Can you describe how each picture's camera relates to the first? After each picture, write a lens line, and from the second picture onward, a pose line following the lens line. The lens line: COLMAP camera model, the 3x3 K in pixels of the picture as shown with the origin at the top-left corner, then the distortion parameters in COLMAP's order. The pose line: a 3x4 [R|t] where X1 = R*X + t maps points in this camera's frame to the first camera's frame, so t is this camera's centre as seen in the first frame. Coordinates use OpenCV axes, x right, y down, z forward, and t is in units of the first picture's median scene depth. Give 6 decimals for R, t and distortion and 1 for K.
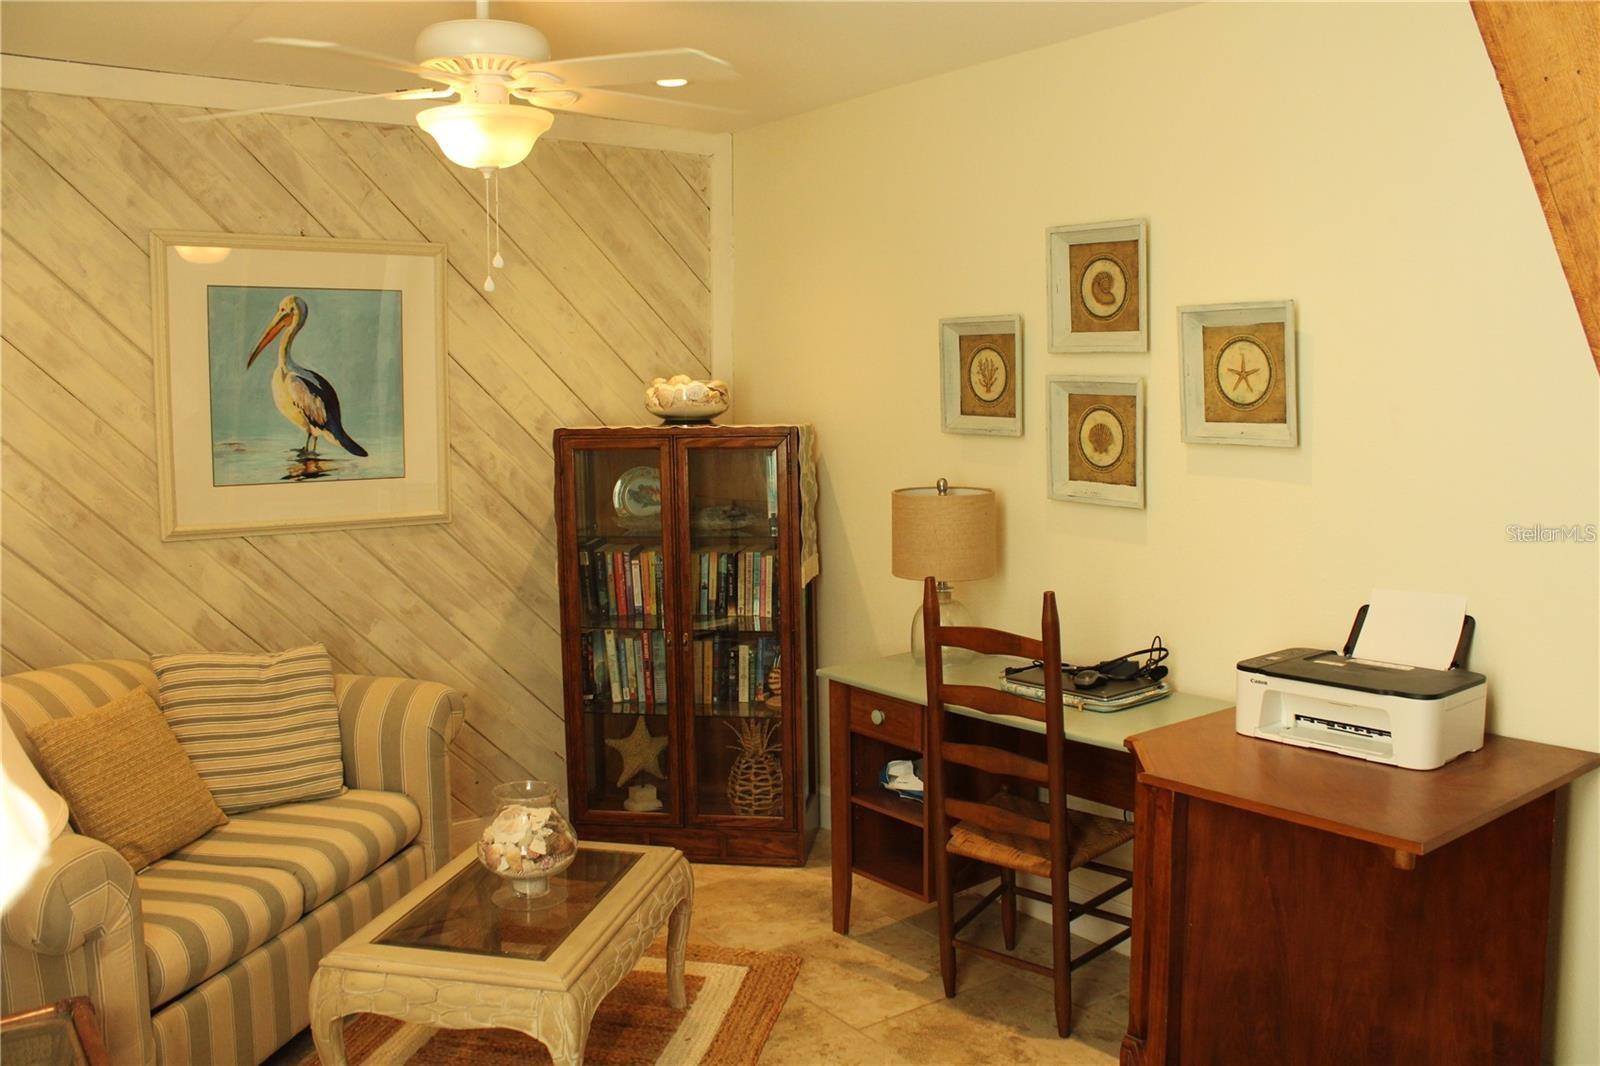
lens RADIAL K [[1325.9, 0, 800.0], [0, 1325.9, 533.0], [0, 0, 1]] dist [-0.155972, 0.156279]
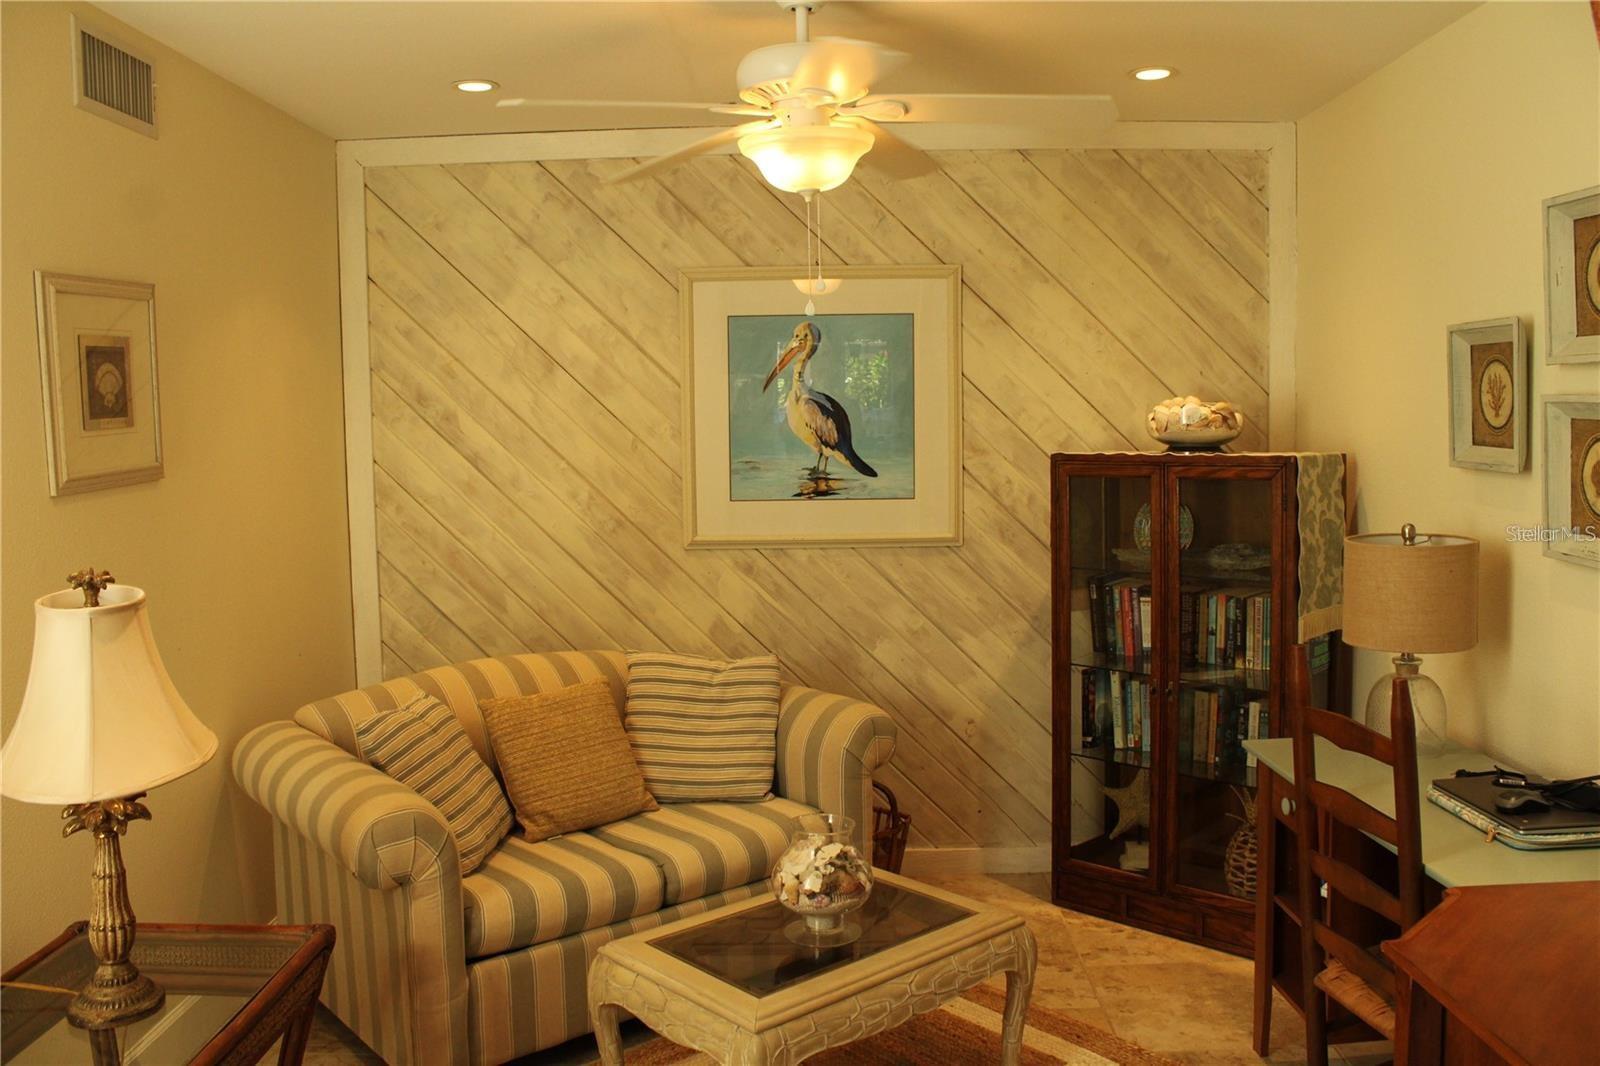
lens RADIAL K [[1325.9, 0, 800.0], [0, 1325.9, 533.0], [0, 0, 1]] dist [-0.155972, 0.156279]
pose [[0.809693, 0.047041, -0.584966, 0.234543], [-0.054996, 0.998478, 0.004171, -0.016264], [0.584272, 0.028794, 0.811047, 0.128389]]
